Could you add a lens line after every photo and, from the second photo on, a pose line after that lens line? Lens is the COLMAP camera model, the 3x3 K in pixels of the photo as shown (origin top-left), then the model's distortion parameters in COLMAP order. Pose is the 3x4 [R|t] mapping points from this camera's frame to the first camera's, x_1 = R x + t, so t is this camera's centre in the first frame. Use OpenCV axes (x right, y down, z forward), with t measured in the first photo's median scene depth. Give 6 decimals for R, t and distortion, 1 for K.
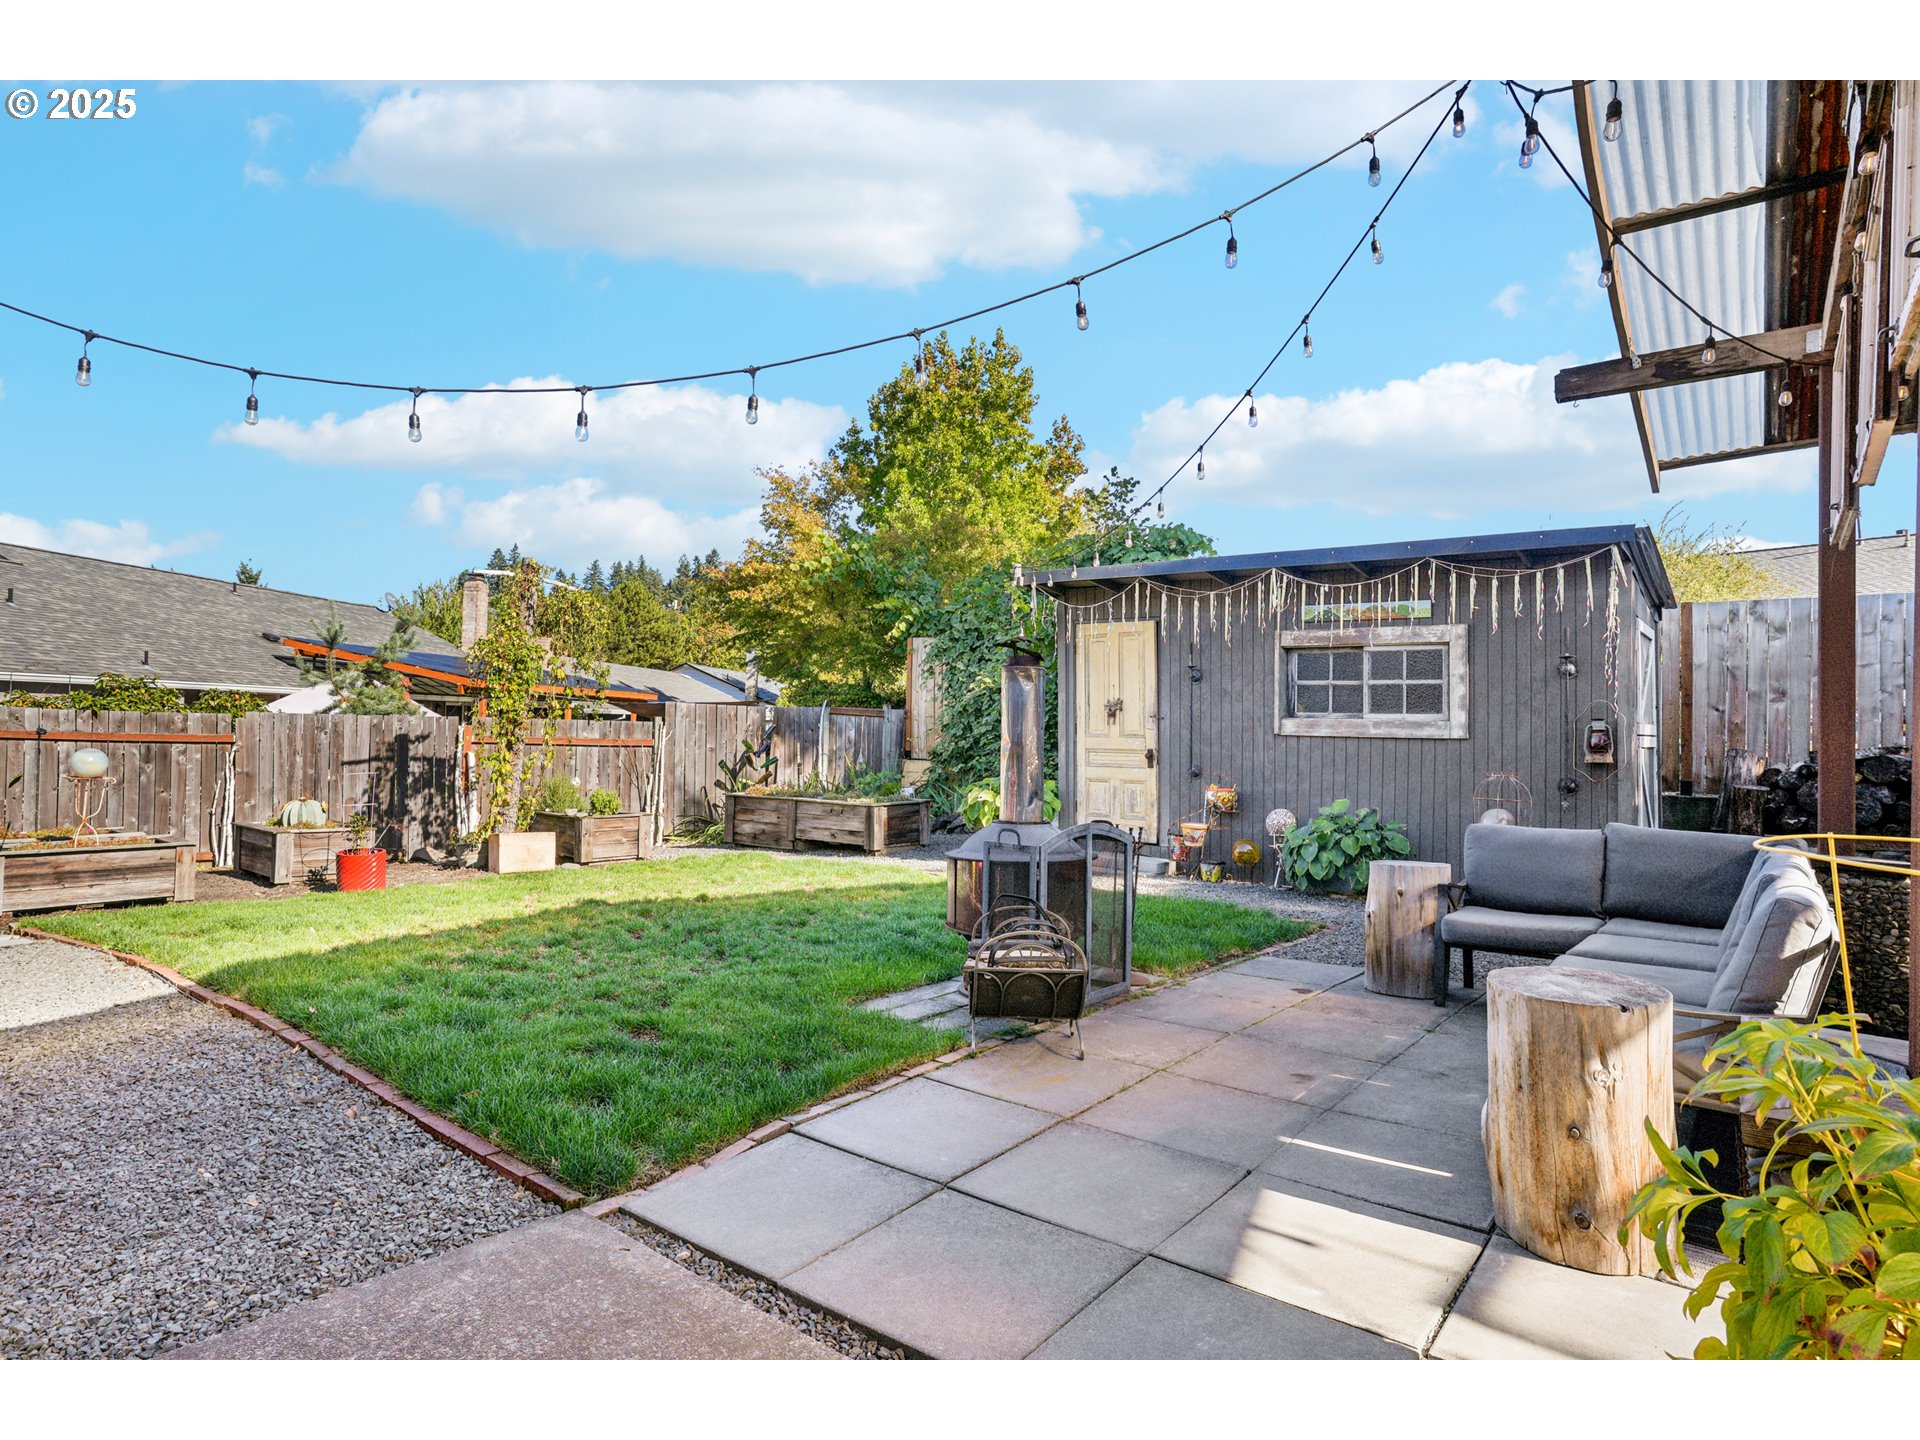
lens RADIAL K [[1075.2, 0, 960.0], [0, 1075.2, 720.0], [0, 0, 1]] dist [-0.026544, 0.022249]
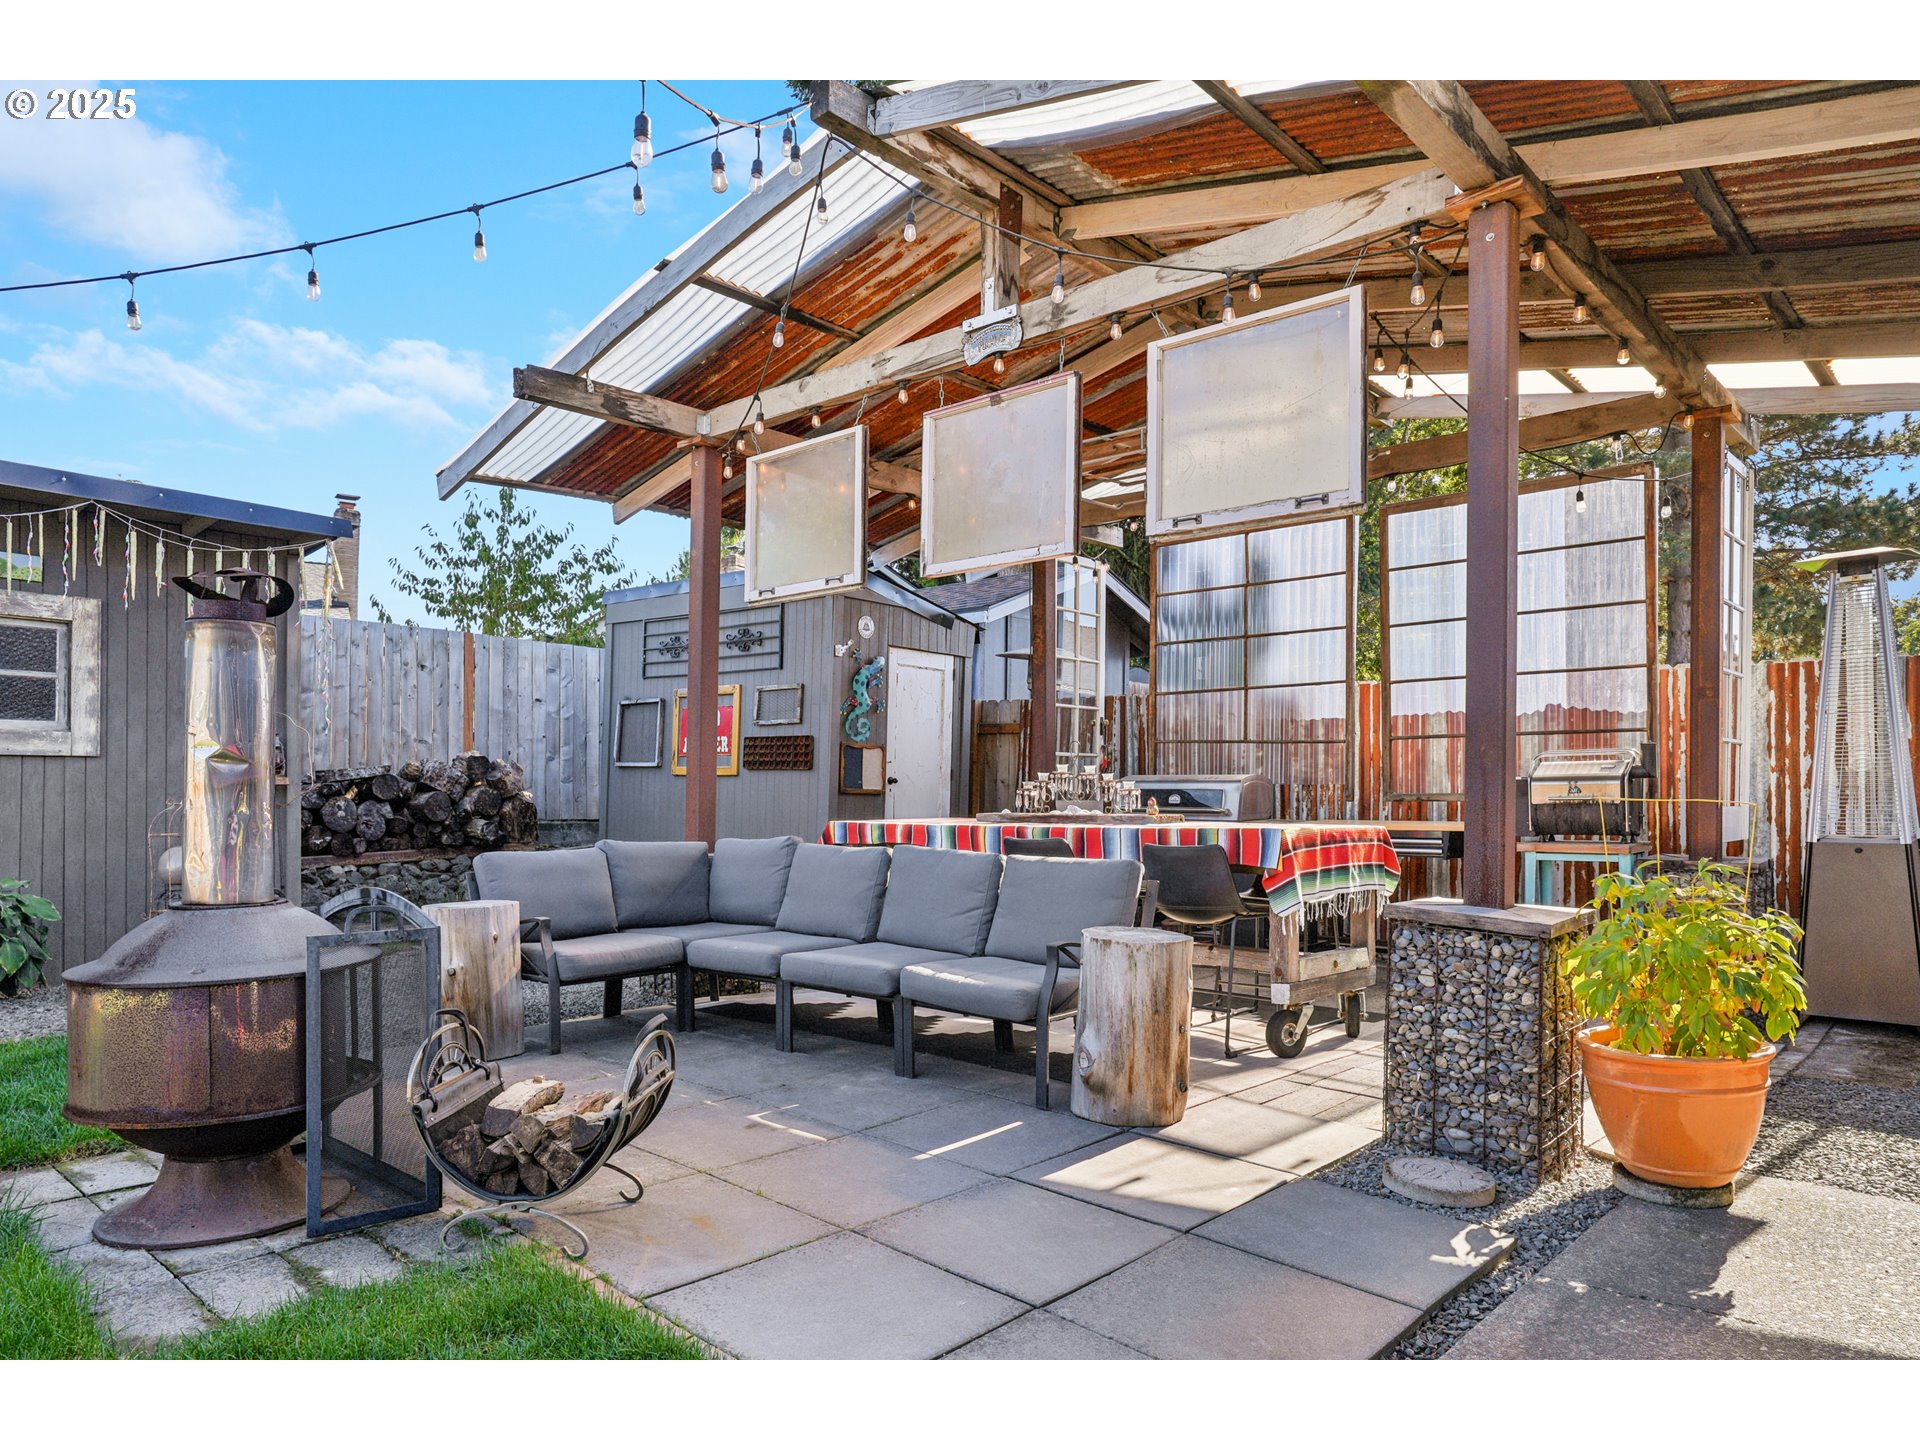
lens RADIAL K [[1234.8, 0, 957.7], [0, 1234.8, 789.5], [0, 0, 1]] dist [-0.002169, 0.000359]
pose [[0.073248, -0.022119, 0.997068, -0.288325], [-0.020361, 0.999512, 0.023669, 0.007198], [-0.997106, -0.022035, 0.072762, 0.306944]]
